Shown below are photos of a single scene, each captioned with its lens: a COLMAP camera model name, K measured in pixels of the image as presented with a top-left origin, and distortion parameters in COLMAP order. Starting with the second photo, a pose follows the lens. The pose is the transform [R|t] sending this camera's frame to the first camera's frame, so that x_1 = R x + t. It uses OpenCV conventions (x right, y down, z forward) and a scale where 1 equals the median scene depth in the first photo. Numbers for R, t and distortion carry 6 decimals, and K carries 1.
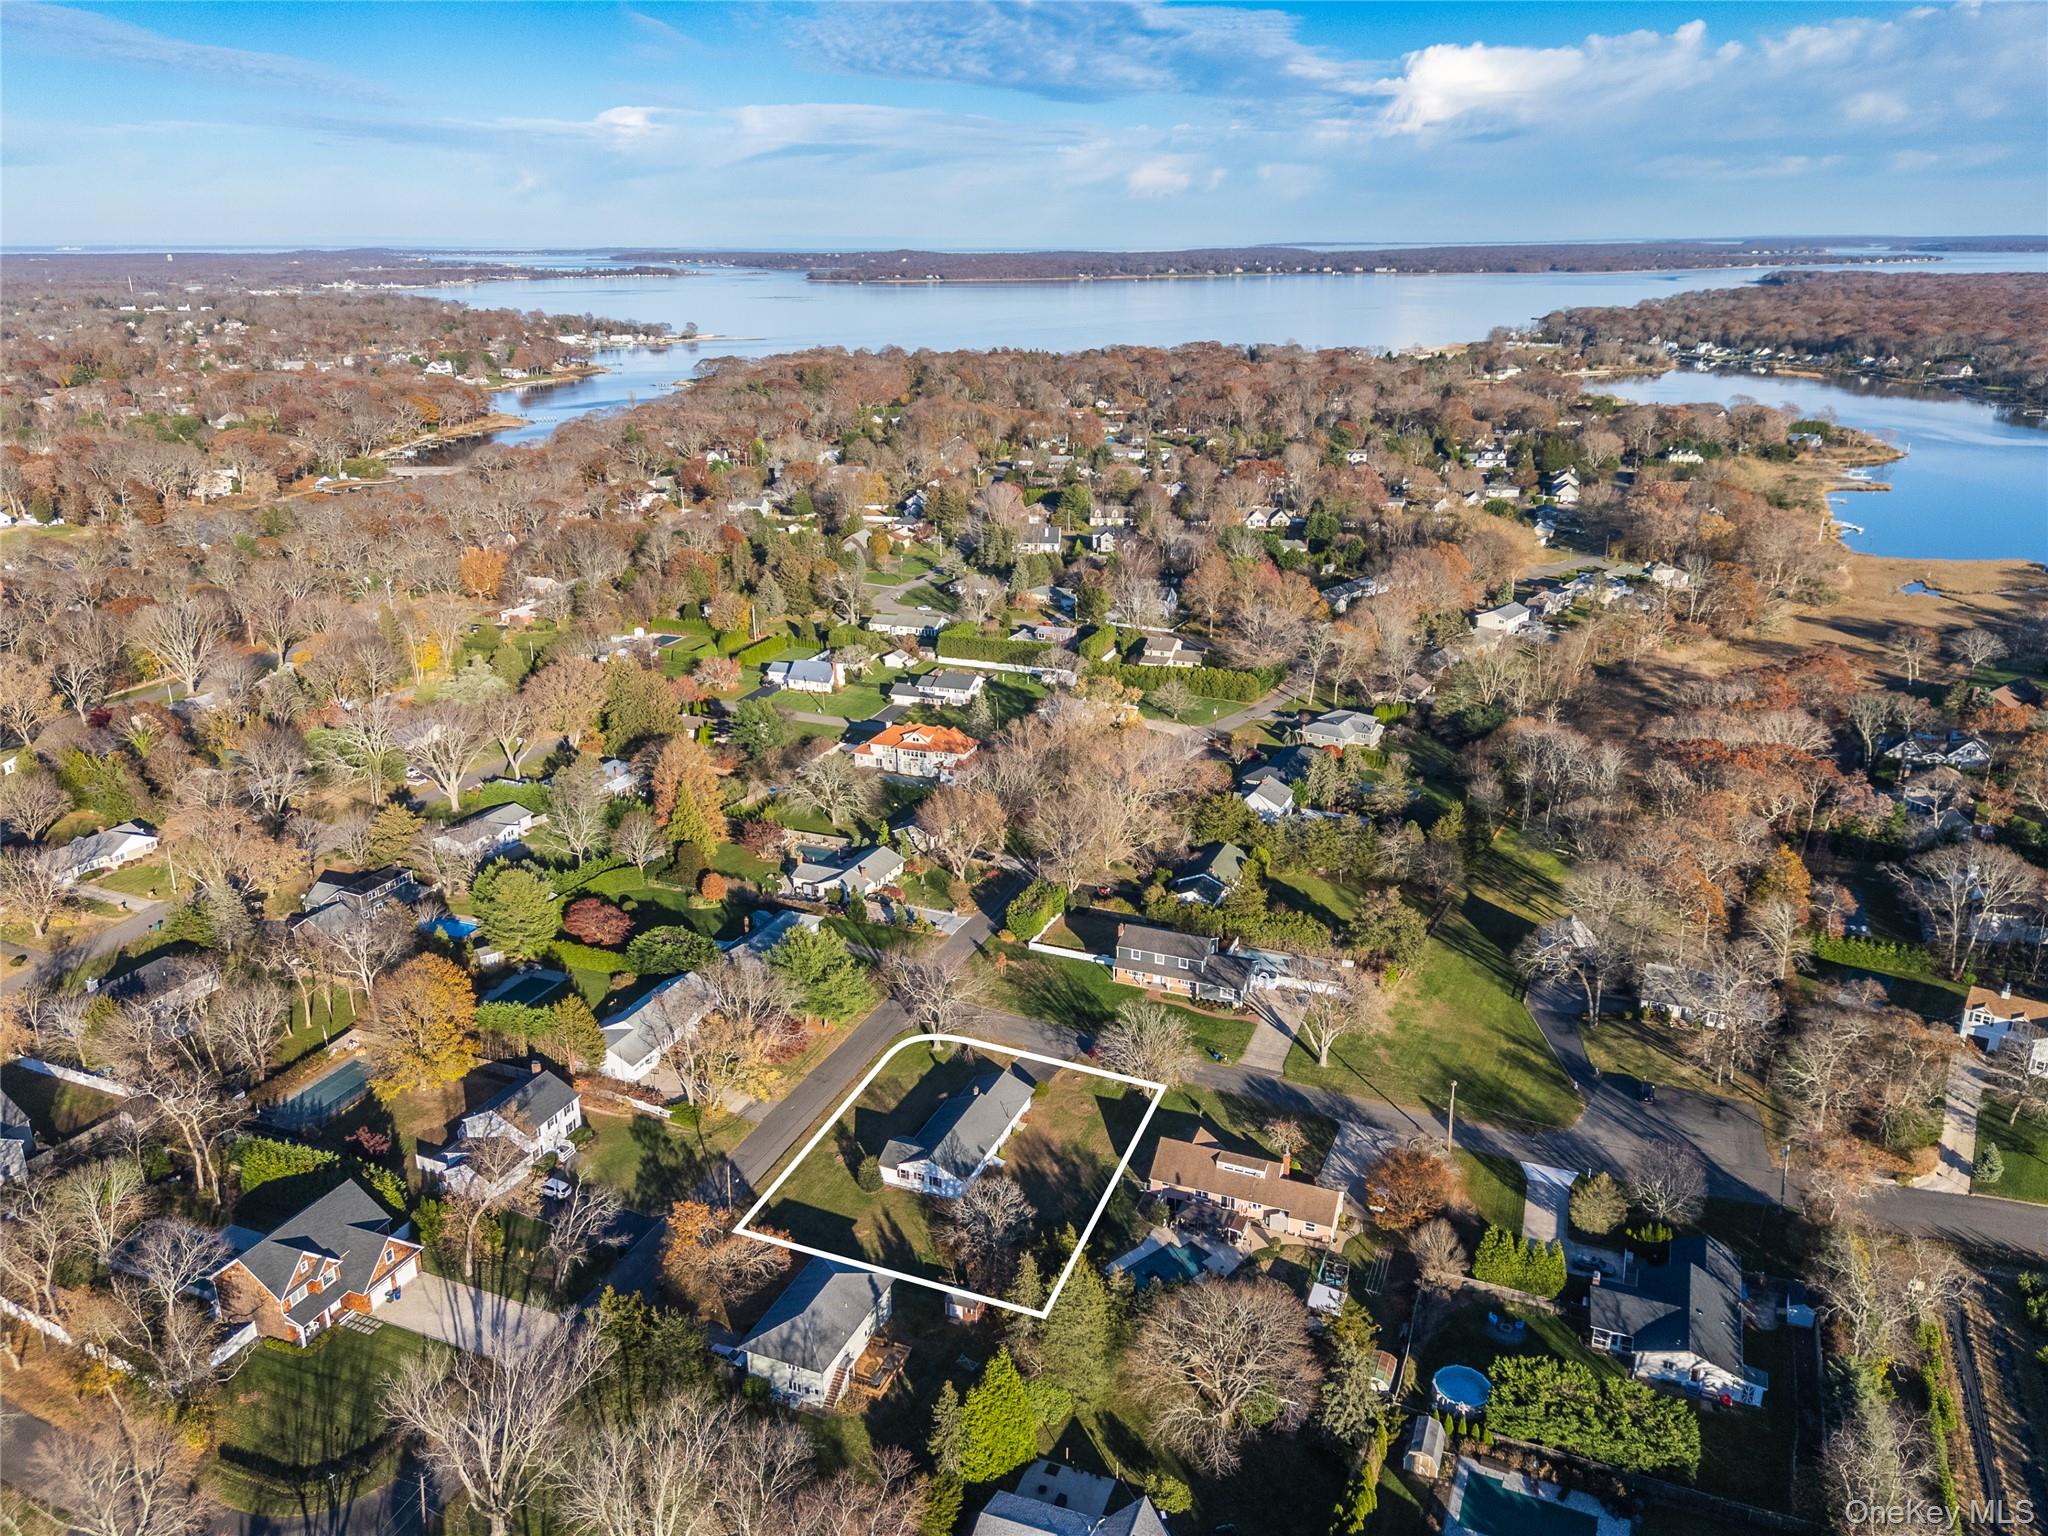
lens RADIAL K [[1496.4, 0, 1024.0], [0, 1496.4, 768.0], [0, 0, 1]] dist [0.086173, -0.107227]
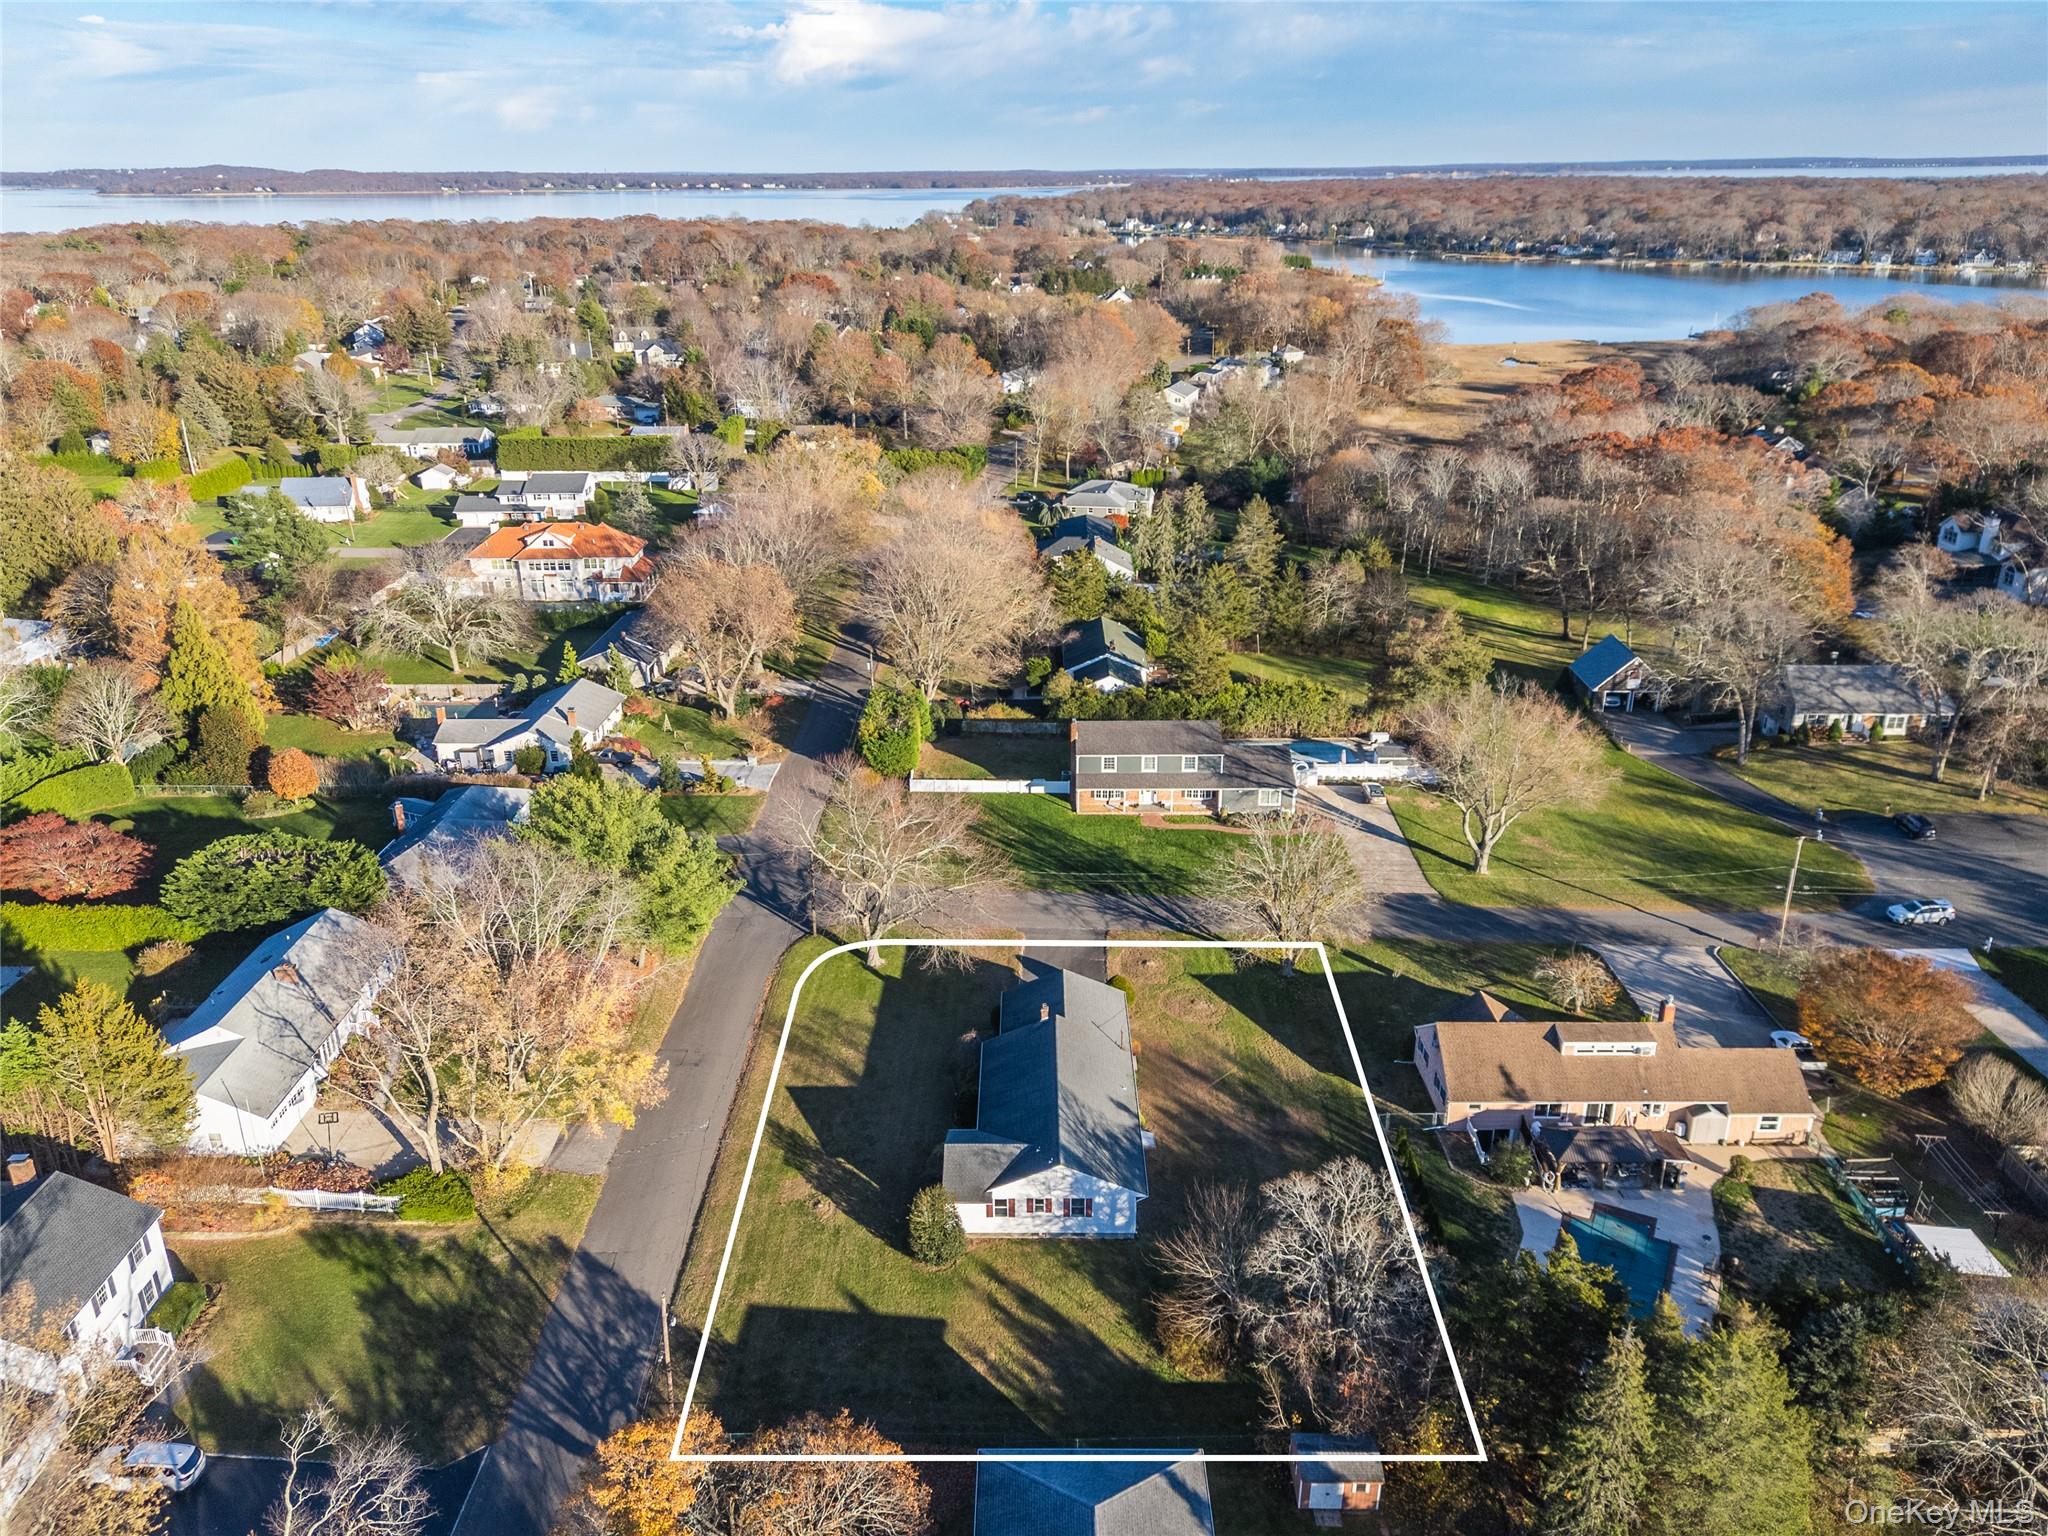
lens RADIAL K [[1498.6, 0, 1024.0], [0, 1498.6, 768.0], [0, 0, 1]] dist [0.064529, -0.059647]
pose [[0.926173, -0.139307, 0.350424, -0.162034], [0.125215, 0.990148, 0.062678, 0.080023], [-0.355703, -0.014173, 0.934492, 0.421998]]
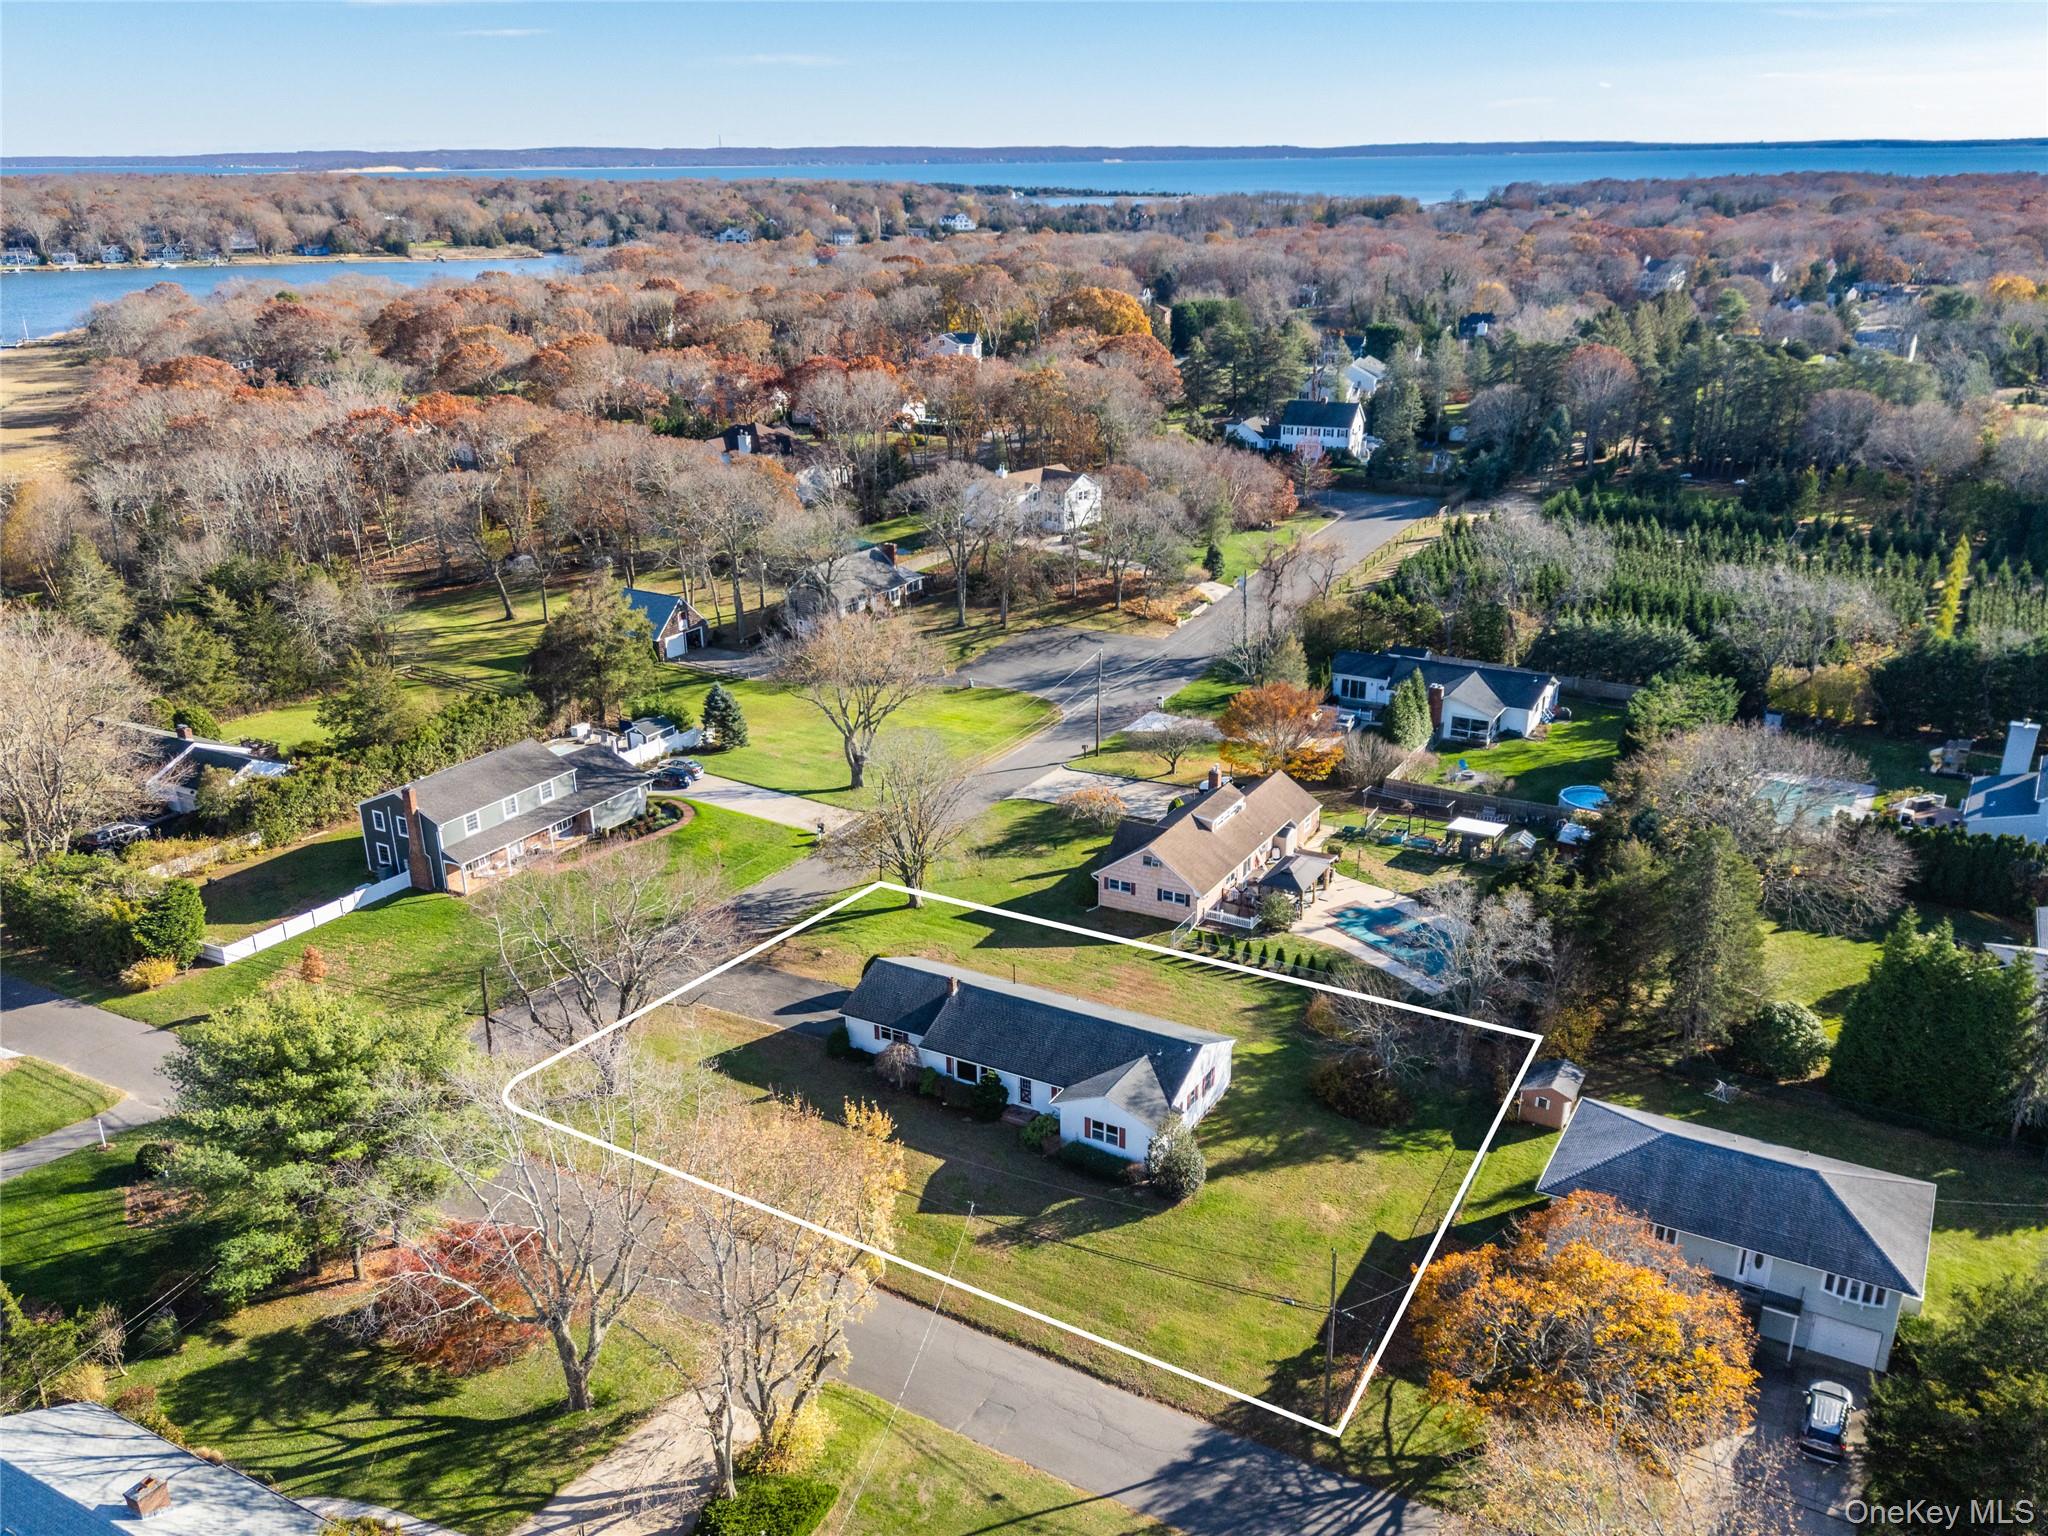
lens RADIAL K [[1657.0, 0, 1028.3], [0, 1657.0, 848.0], [0, 0, 1]] dist [0.065425, -0.066464]
pose [[0.120663, -0.376572, 0.918495, -0.378936], [0.334526, 0.886561, 0.319533, 0.019337], [-0.934630, 0.268704, 0.232948, 0.674533]]
